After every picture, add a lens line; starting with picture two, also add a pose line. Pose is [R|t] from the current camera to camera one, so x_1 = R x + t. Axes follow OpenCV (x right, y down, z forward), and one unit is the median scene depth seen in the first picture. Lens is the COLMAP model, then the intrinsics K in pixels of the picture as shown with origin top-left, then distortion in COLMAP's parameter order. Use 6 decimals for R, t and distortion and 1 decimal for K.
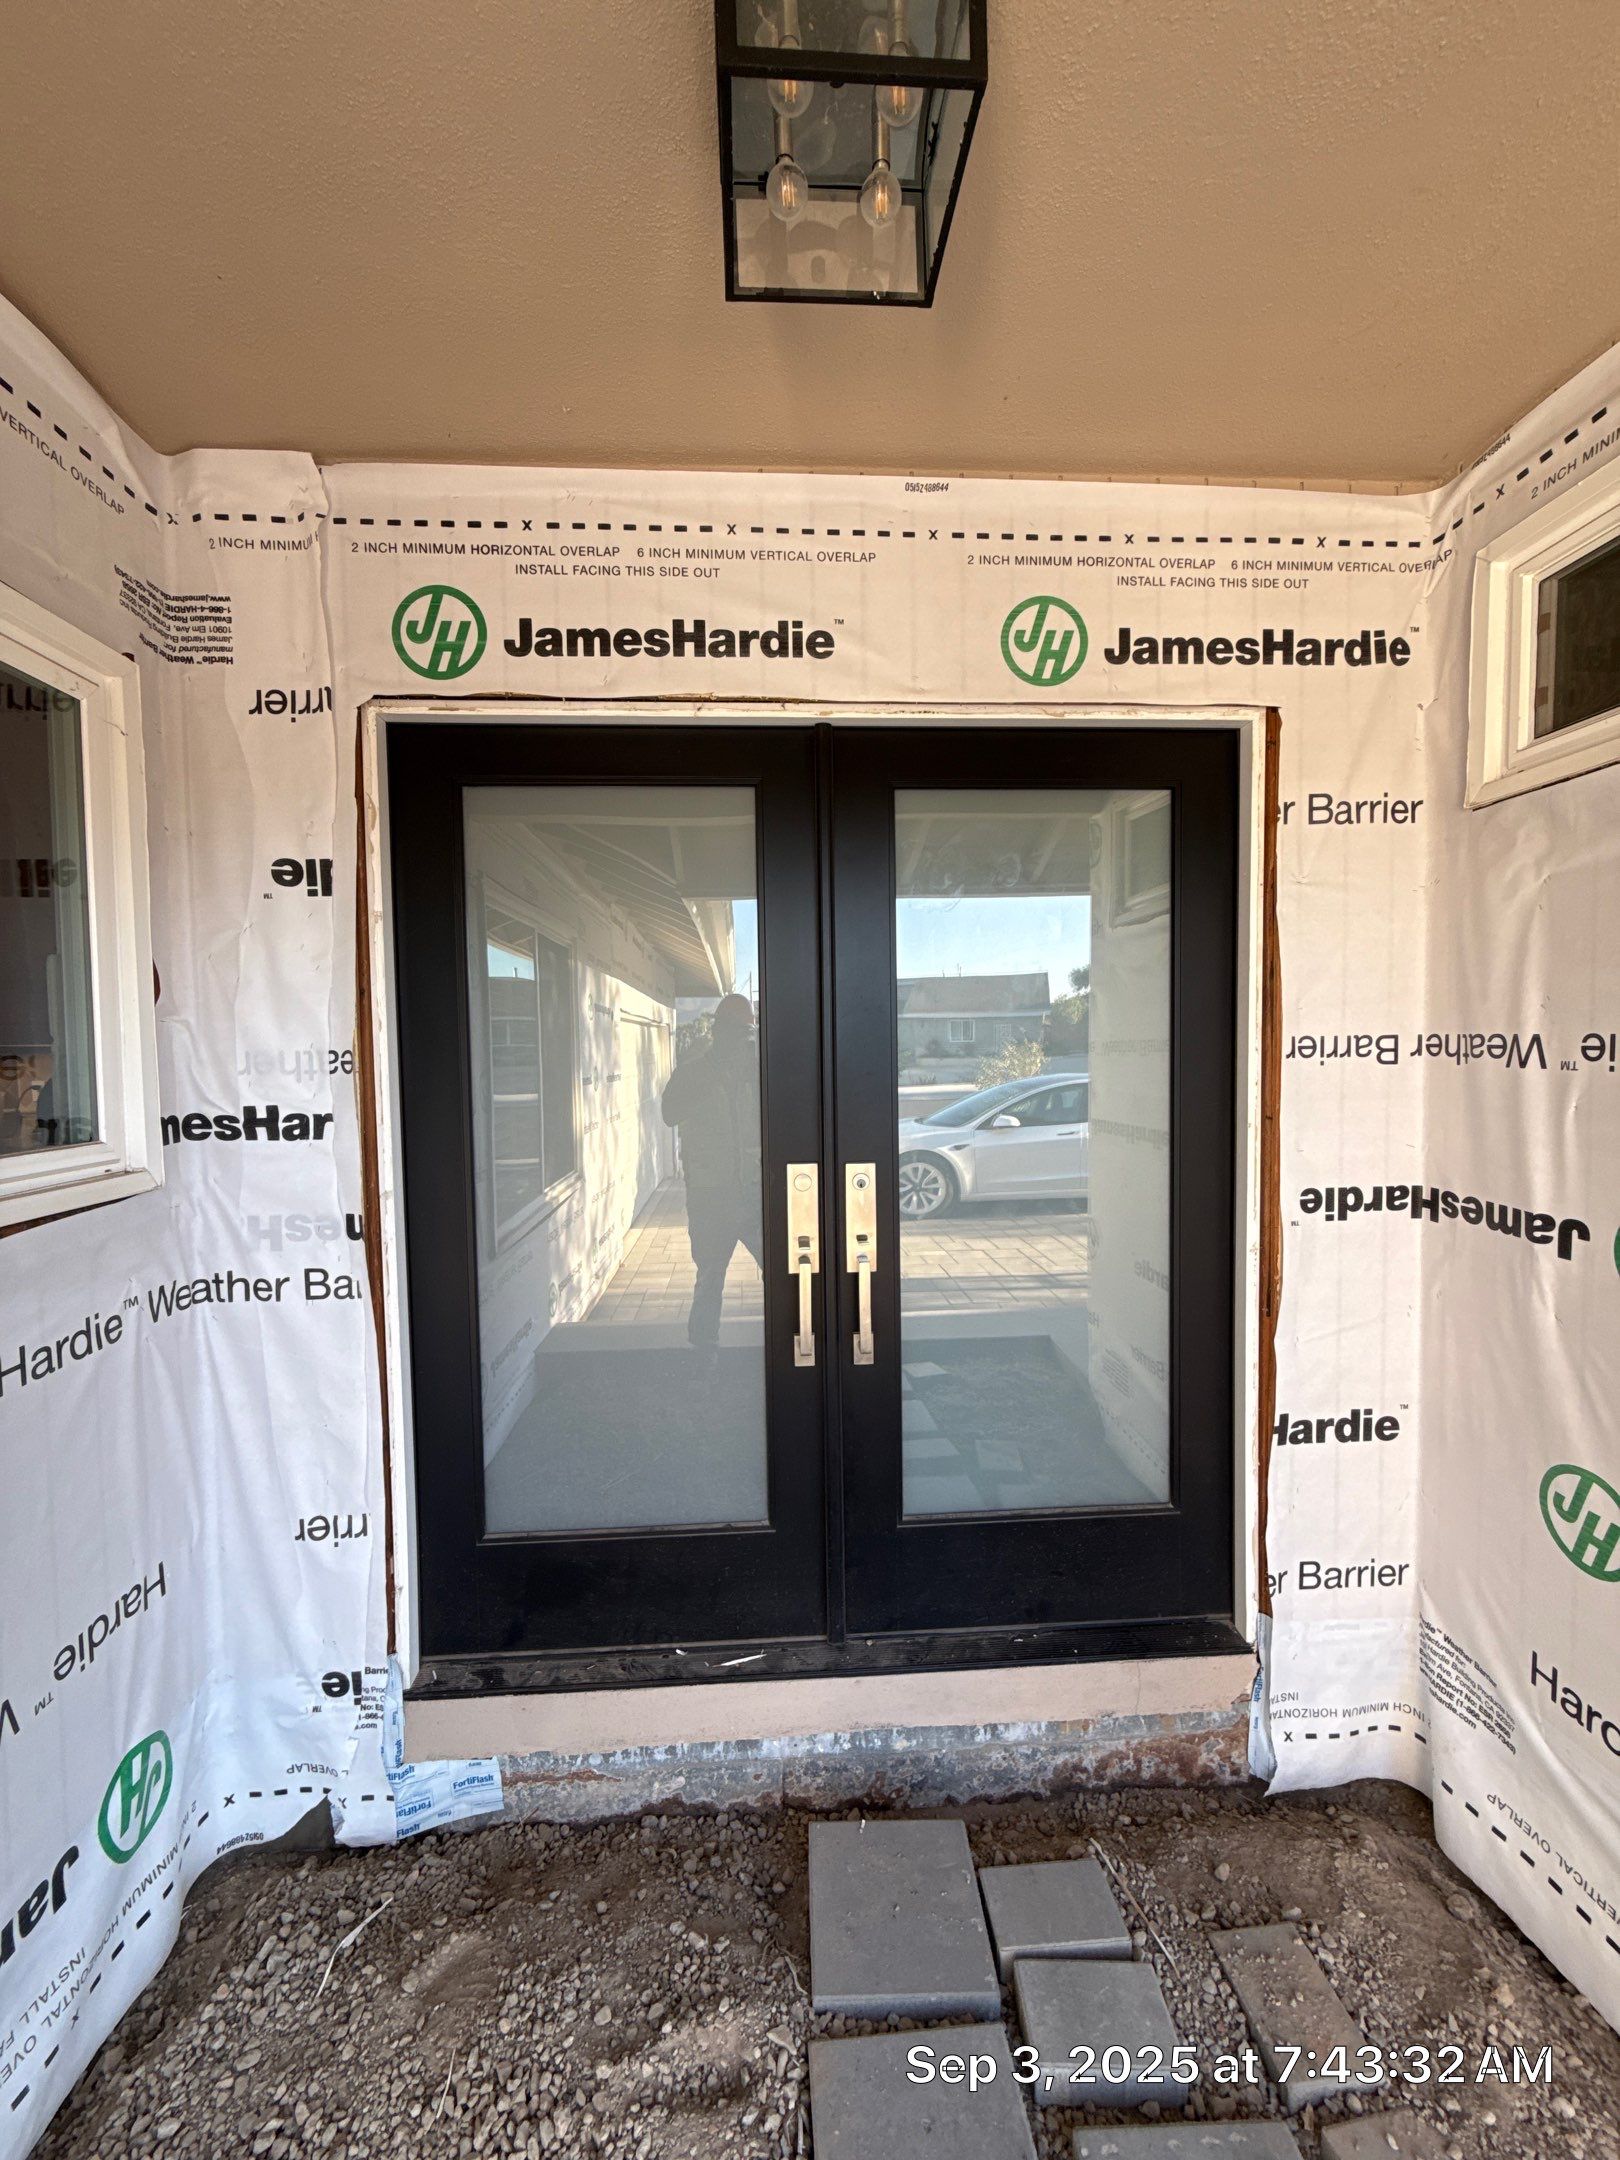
lens RADIAL K [[860.7, 0, 808.0], [0, 860.7, 1078.4], [0, 0, 1]] dist [-0.000463, 0.000379]
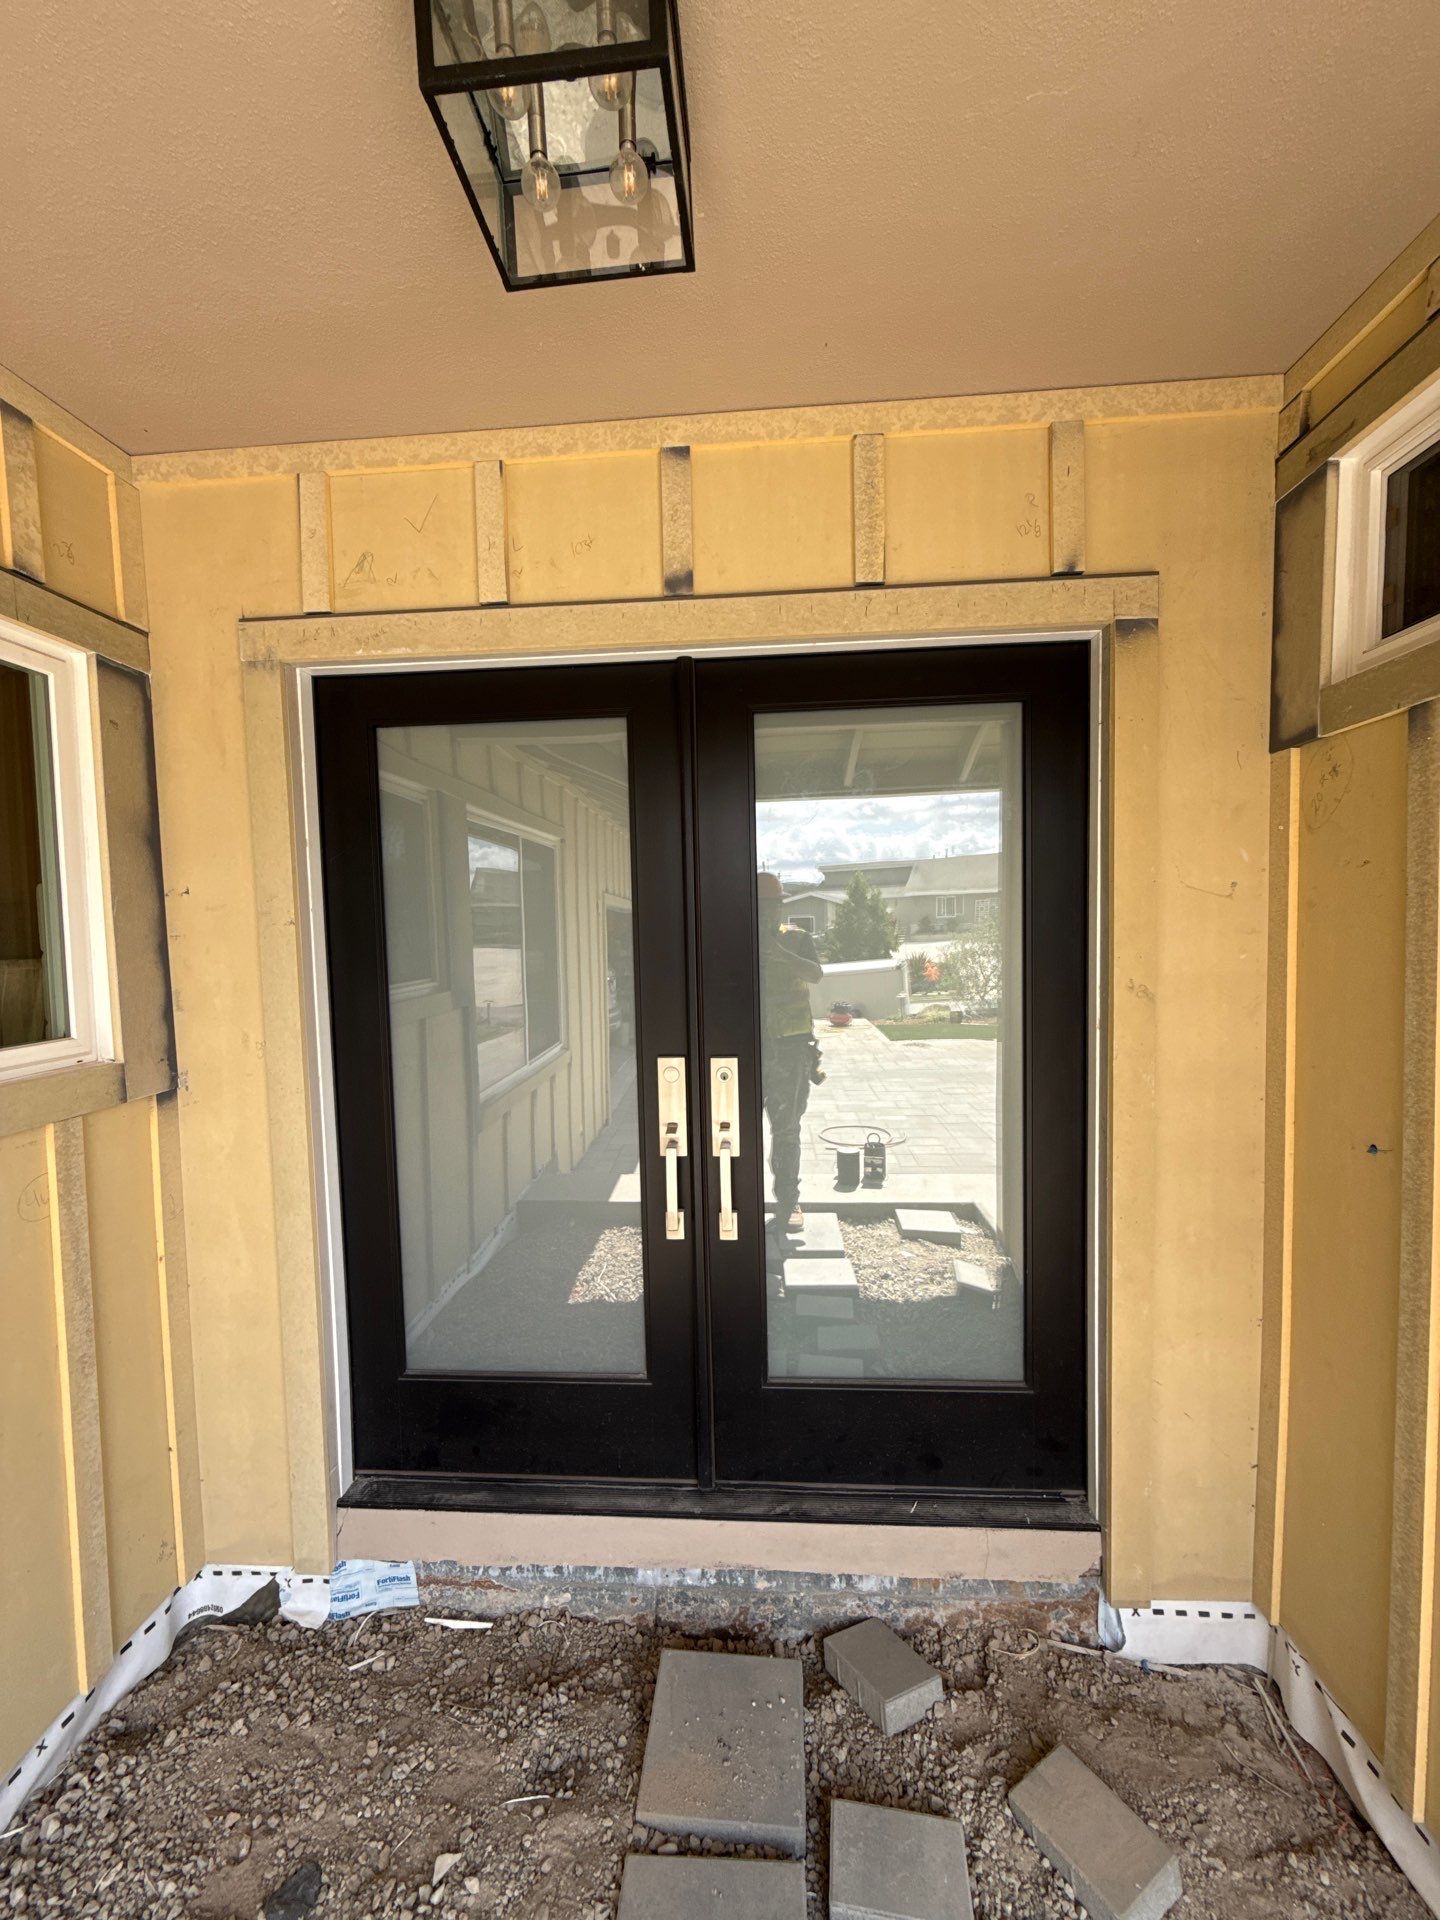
lens RADIAL K [[764.2, 0, 723.2], [0, 764.2, 963.9], [0, 0, 1]] dist [-0.002260, -0.000369]
pose [[0.991884, -0.002051, -0.127130, 0.186685], [0.004009, 0.999877, 0.015150, -0.036094], [0.127083, -0.015537, 0.991770, 0.037700]]
